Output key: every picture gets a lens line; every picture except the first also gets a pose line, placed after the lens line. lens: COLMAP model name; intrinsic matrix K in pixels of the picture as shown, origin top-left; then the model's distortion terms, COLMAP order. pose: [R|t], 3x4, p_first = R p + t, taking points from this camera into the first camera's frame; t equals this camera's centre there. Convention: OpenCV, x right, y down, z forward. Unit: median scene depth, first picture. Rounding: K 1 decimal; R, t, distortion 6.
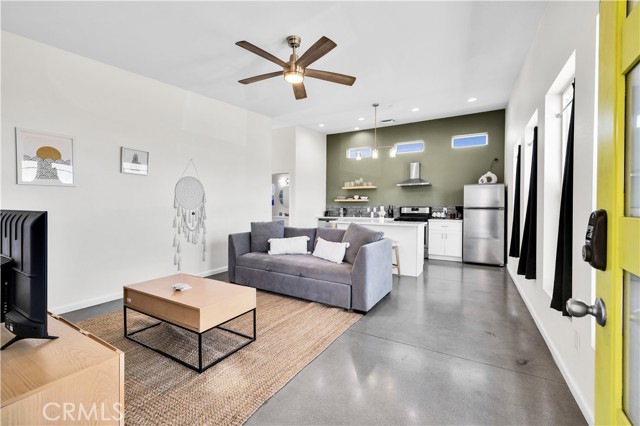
lens RADIAL K [[265.4, 0, 322.0], [0, 265.4, 210.6], [0, 0, 1]] dist [0.001830, 0.000648]
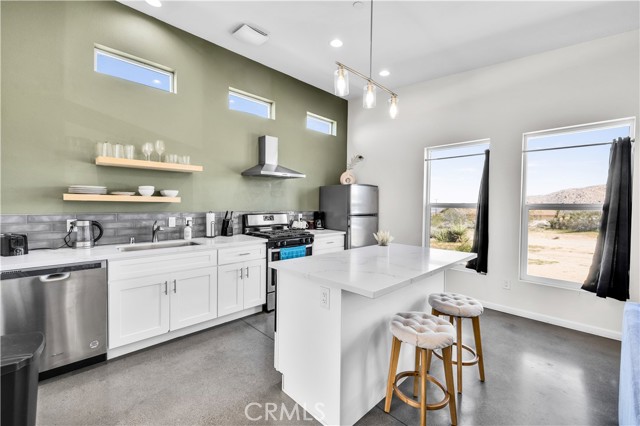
lens RADIAL K [[271.5, 0, 318.9], [0, 271.5, 209.9], [0, 0, 1]] dist [-0.002810, -0.000082]
pose [[0.280444, -0.018279, 0.959696, -0.184702], [0.006171, 0.999832, 0.017240, -0.031319], [-0.959851, 0.001087, 0.280510, 0.744878]]
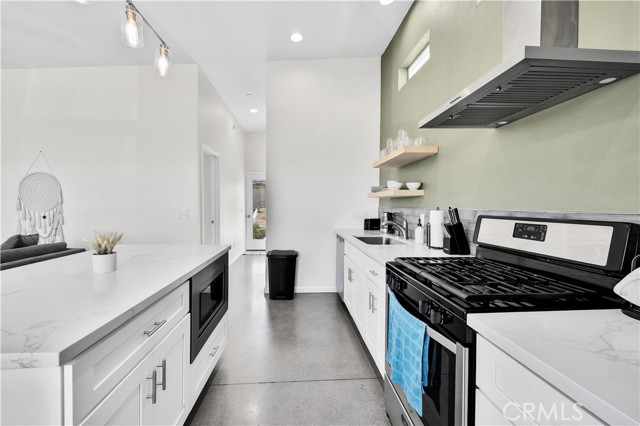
lens RADIAL K [[271.5, 0, 317.1], [0, 271.5, 207.8], [0, 0, 1]] dist [-0.002810, -0.000082]
pose [[0.561511, 0.010003, -0.827409, 0.432285], [-0.013431, 0.999905, 0.002974, -0.019914], [0.827360, 0.009443, 0.561592, 0.779585]]
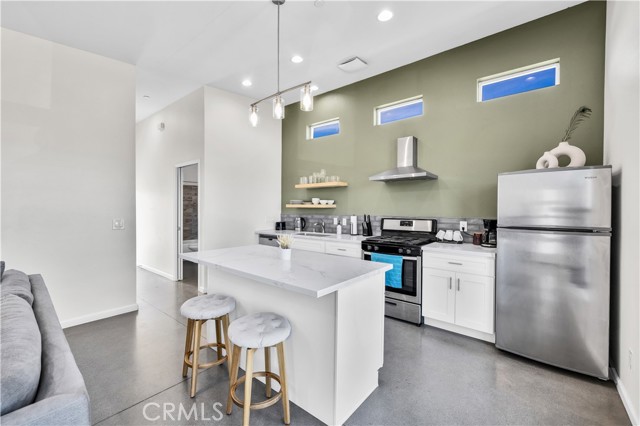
lens RADIAL K [[265.4, 0, 319.3], [0, 265.4, 210.8], [0, 0, 1]] dist [0.001830, 0.000648]
pose [[0.985336, 0.001012, -0.170620, 0.272166], [-0.001509, 0.999995, -0.002779, -0.028646], [0.170616, 0.002996, 0.985333, 0.441390]]
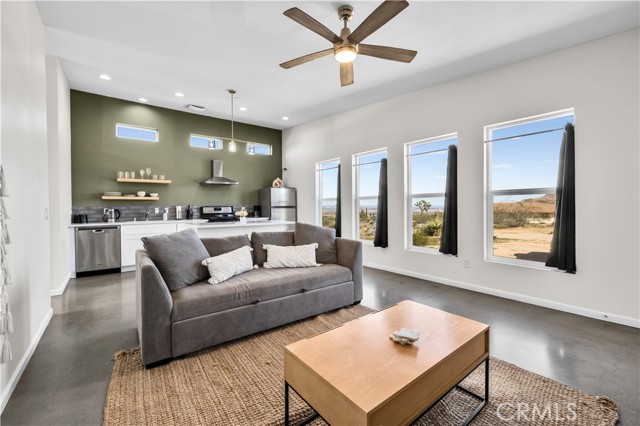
lens RADIAL K [[265.4, 0, 311.9], [0, 265.4, 208.2], [0, 0, 1]] dist [0.001830, 0.000648]
pose [[0.393664, -0.013761, 0.919151, -0.397480], [0.022456, 0.999734, 0.005350, -0.004992], [-0.918980, 0.018534, 0.393868, 0.320737]]
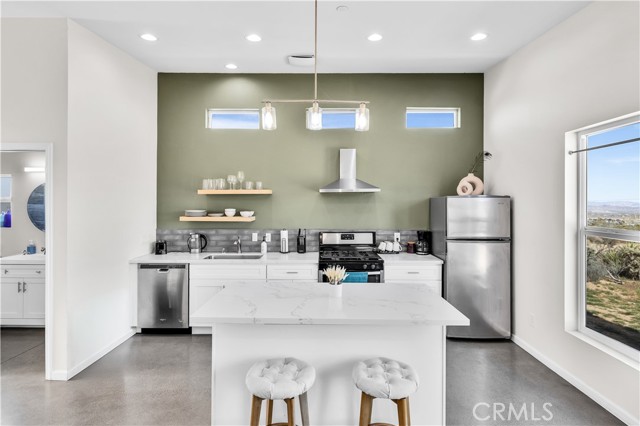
lens RADIAL K [[341.8, 0, 323.5], [0, 341.8, 204.7], [0, 0, 1]] dist [0.009273, 0.001592]
pose [[0.874974, -0.002712, 0.484162, -0.022522], [0.007841, 0.999933, -0.008569, -0.063866], [-0.484106, 0.011294, 0.874936, 0.432681]]
